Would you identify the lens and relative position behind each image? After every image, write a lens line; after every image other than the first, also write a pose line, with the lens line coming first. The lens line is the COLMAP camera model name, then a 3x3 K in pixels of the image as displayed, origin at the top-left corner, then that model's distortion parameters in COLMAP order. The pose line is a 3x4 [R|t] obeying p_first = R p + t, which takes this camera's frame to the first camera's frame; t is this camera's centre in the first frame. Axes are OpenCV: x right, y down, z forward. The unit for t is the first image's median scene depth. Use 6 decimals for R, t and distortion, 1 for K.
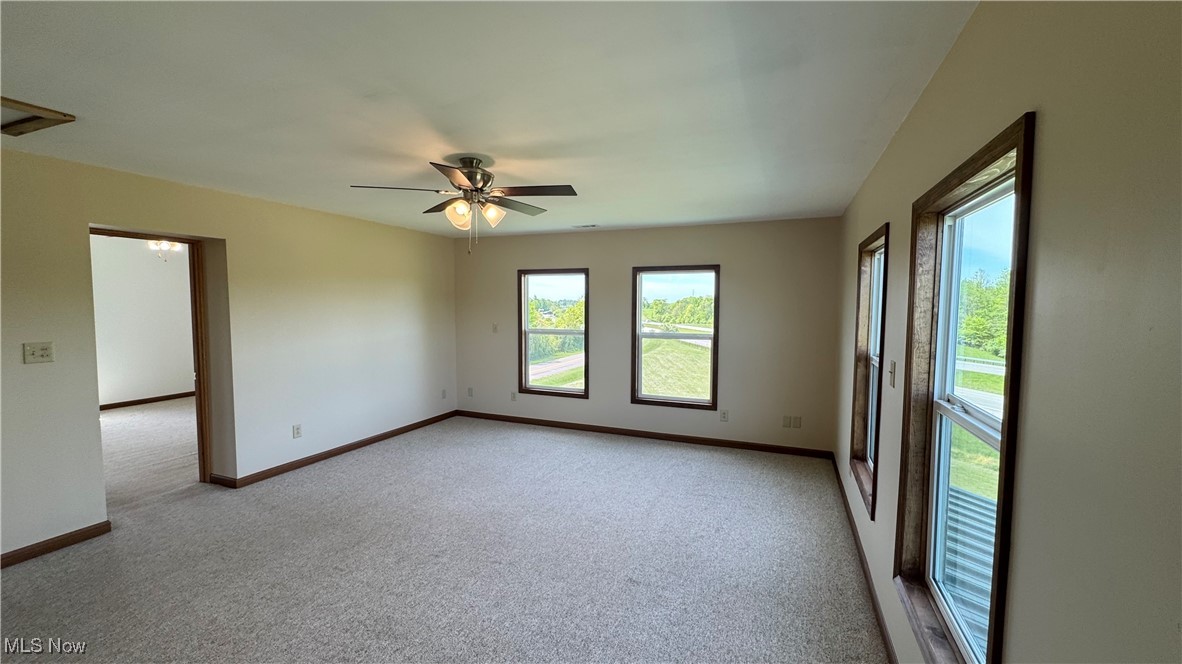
lens RADIAL K [[473.2, 0, 591.0], [0, 473.2, 332.0], [0, 0, 1]] dist [-0.000963, -0.000062]
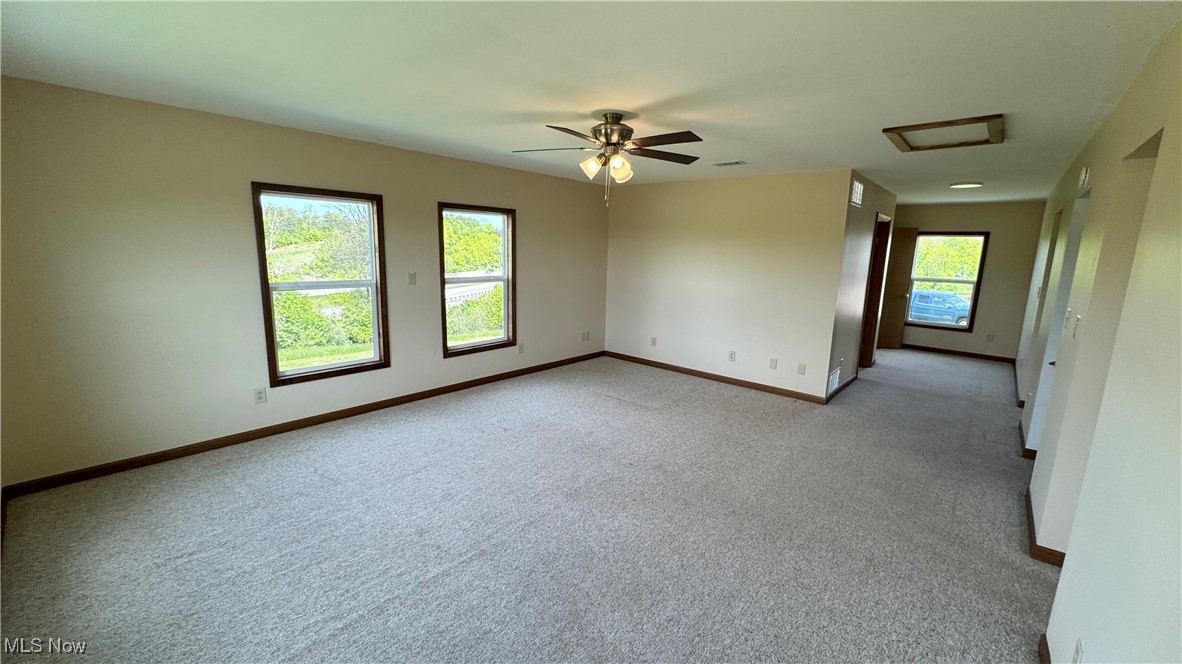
lens RADIAL K [[473.2, 0, 591.0], [0, 473.2, 332.0], [0, 0, 1]] dist [-0.000963, -0.000062]
pose [[-0.947994, -0.090975, 0.305009, -0.438657], [-0.015568, 0.970388, 0.241049, -0.111765], [-0.317907, 0.223765, -0.921338, 1.605493]]
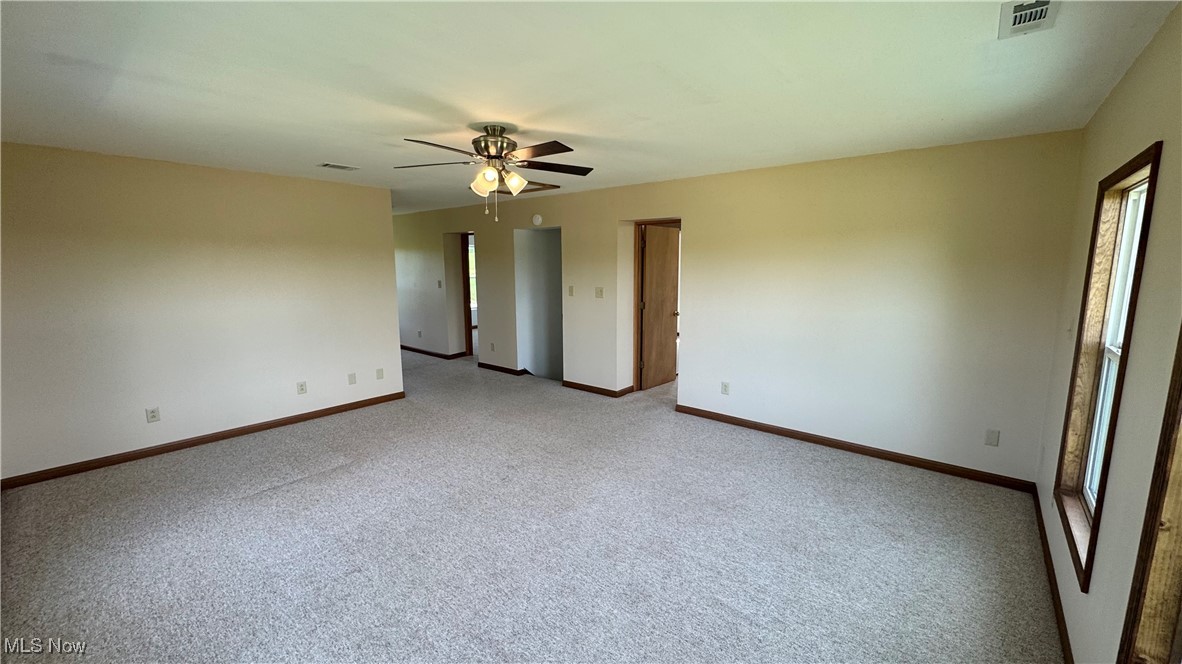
lens RADIAL K [[473.2, 0, 591.0], [0, 473.2, 332.0], [0, 0, 1]] dist [-0.000963, -0.000062]
pose [[-0.300135, 0.135131, -0.944277, 0.540463], [-0.060534, 0.985222, 0.160231, -0.079897], [0.951974, 0.105251, -0.287519, 1.178981]]
